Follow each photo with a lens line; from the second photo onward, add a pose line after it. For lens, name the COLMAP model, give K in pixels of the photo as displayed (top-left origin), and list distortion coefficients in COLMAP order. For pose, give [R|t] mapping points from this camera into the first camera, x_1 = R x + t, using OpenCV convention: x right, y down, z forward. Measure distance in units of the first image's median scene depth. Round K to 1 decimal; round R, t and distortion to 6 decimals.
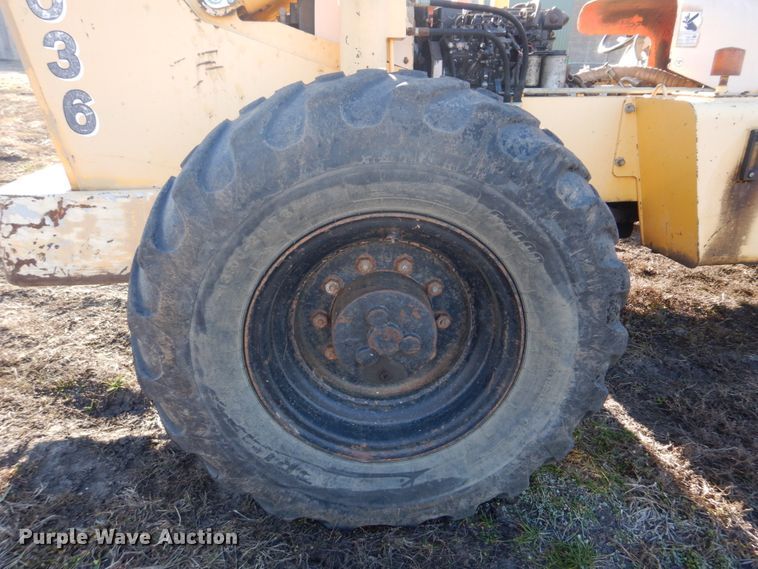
lens RADIAL K [[537.4, 0, 380.7], [0, 537.4, 286.4], [0, 0, 1]] dist [0.013266, -0.001725]
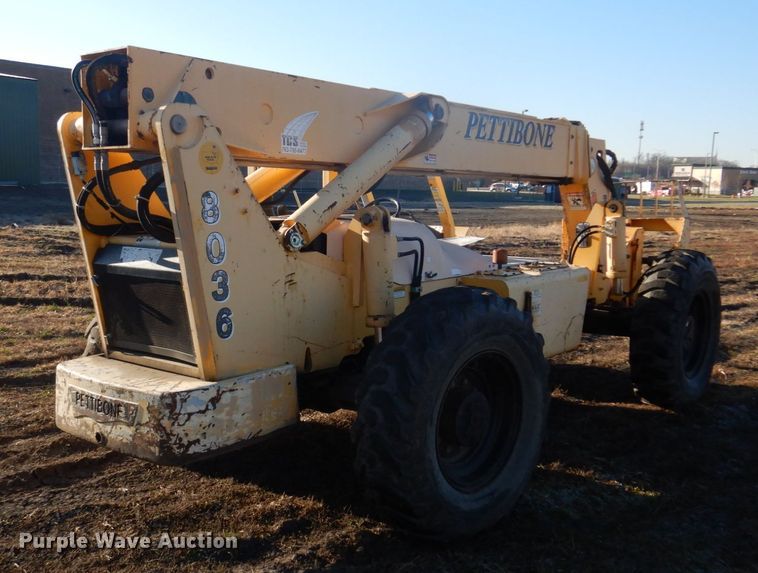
lens RADIAL K [[837.1, 0, 376.1], [0, 837.1, 289.7], [0, 0, 1]] dist [-0.034184, 0.000000]
pose [[0.733787, -0.086693, 0.673825, -1.658228], [0.251894, 0.955849, -0.151332, 0.016351], [-0.630956, 0.280779, 0.723227, -0.789976]]
